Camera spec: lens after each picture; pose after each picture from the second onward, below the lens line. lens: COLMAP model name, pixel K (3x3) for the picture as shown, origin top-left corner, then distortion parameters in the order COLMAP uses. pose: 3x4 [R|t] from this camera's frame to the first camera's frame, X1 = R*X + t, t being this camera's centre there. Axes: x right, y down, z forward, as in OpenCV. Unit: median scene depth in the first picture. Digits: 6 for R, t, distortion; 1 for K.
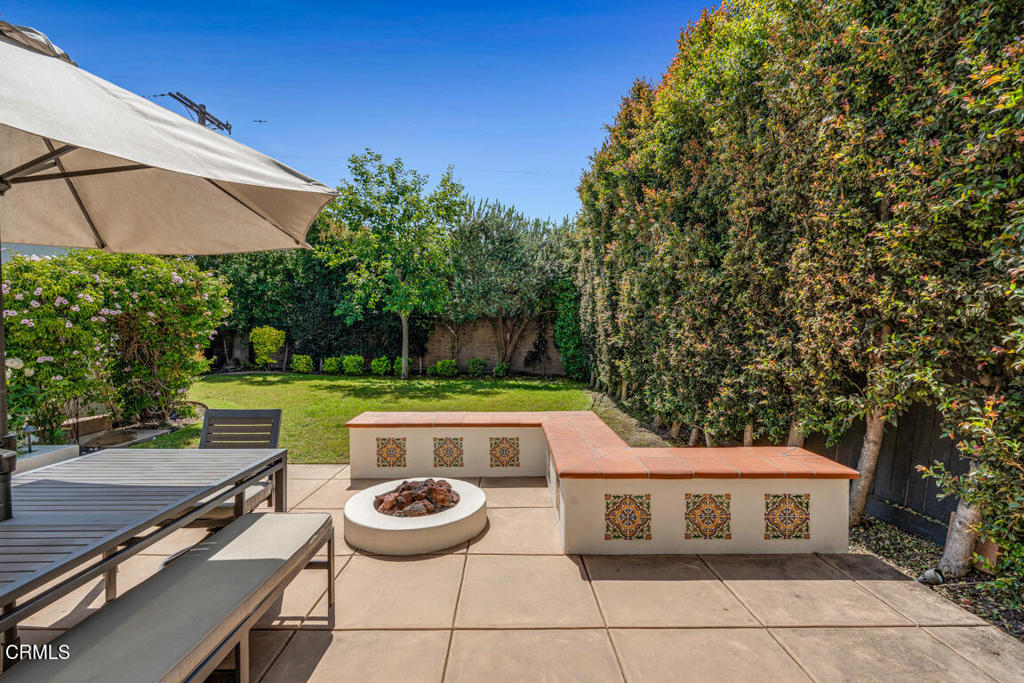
lens RADIAL K [[451.3, 0, 513.0], [0, 451.3, 342.9], [0, 0, 1]] dist [-0.002332, -0.000184]
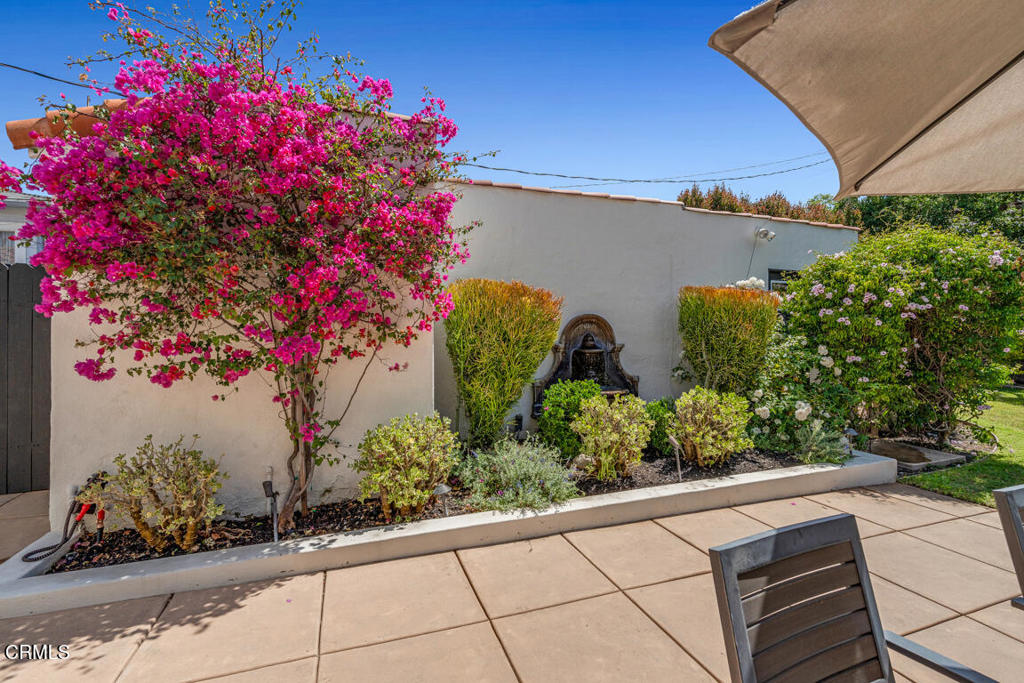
lens RADIAL K [[451.3, 0, 509.7], [0, 451.3, 332.7], [0, 0, 1]] dist [-0.002332, -0.000184]
pose [[0.331374, 0.001057, -0.943499, -0.373483], [-0.020947, 0.999761, -0.006237, 0.001412], [0.943267, 0.021830, 0.331317, -0.004007]]
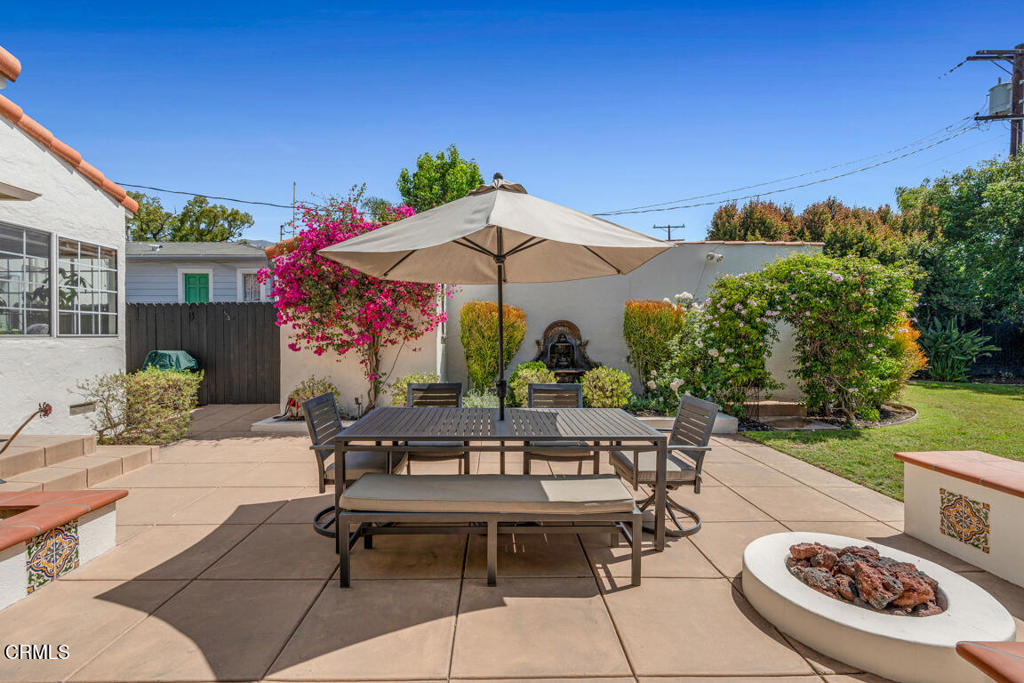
lens RADIAL K [[451.3, 0, 509.1], [0, 451.3, 339.6], [0, 0, 1]] dist [-0.002332, -0.000184]
pose [[0.023400, 0.013254, -0.999638, 0.290457], [-0.020815, 0.999702, 0.012767, -0.000849], [0.999509, 0.020509, 0.023669, 0.304148]]
